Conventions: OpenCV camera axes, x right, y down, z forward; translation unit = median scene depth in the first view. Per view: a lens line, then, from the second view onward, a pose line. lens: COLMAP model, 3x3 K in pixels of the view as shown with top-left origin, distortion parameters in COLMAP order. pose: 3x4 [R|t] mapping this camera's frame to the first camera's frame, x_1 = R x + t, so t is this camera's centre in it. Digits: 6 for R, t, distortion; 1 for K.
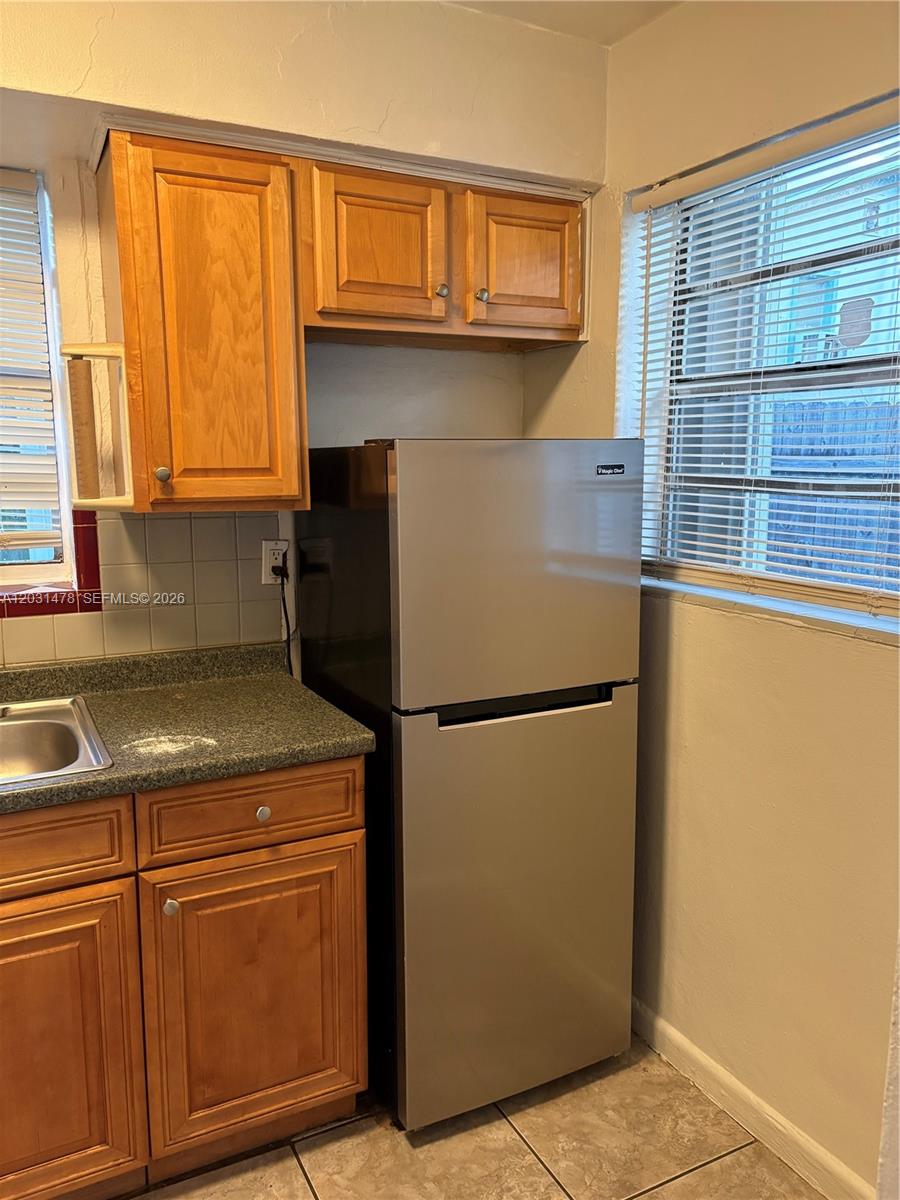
lens RADIAL K [[904.9, 0, 451.5], [0, 904.9, 596.7], [0, 0, 1]] dist [0.043447, -0.049545]
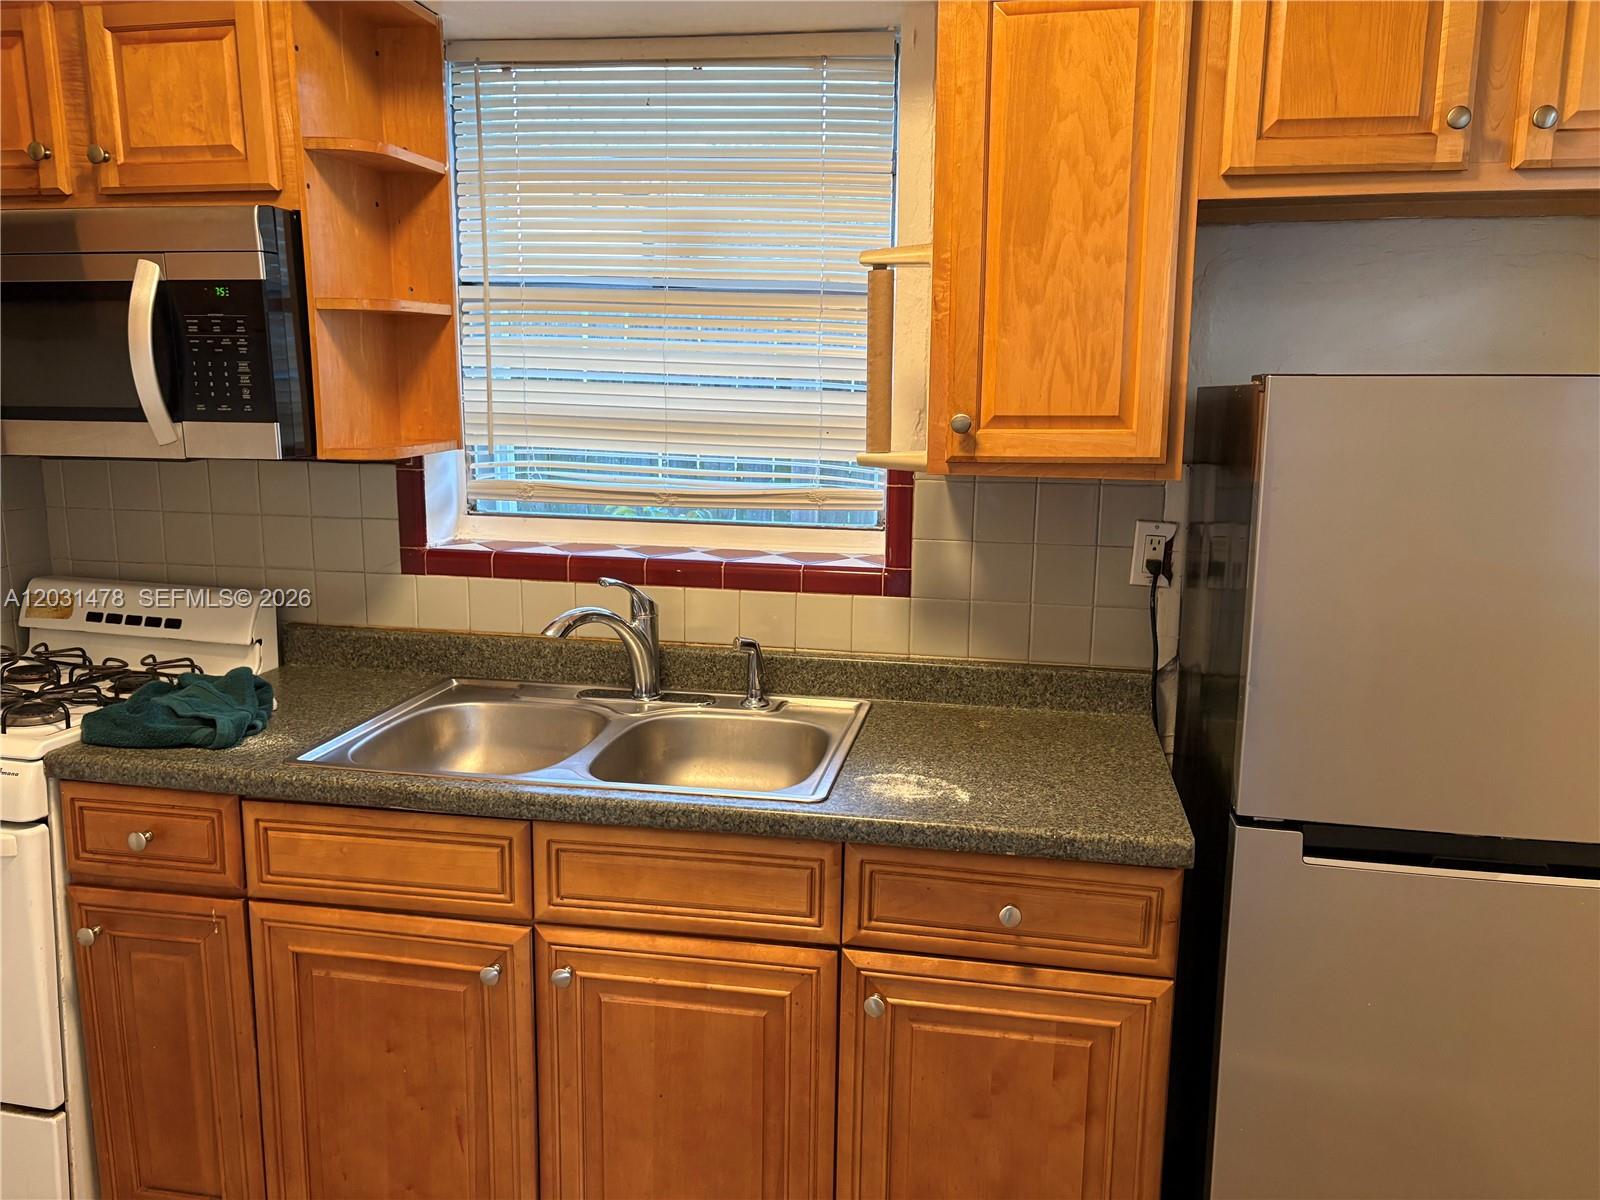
lens RADIAL K [[1206.6, 0, 850.3], [0, 1206.6, 598.9], [0, 0, 1]] dist [0.043447, -0.049545]
pose [[0.794888, 0.117950, -0.595181, 0.202681], [-0.104894, 0.992867, 0.056672, -0.038890], [0.597620, 0.017384, 0.801591, 0.166961]]
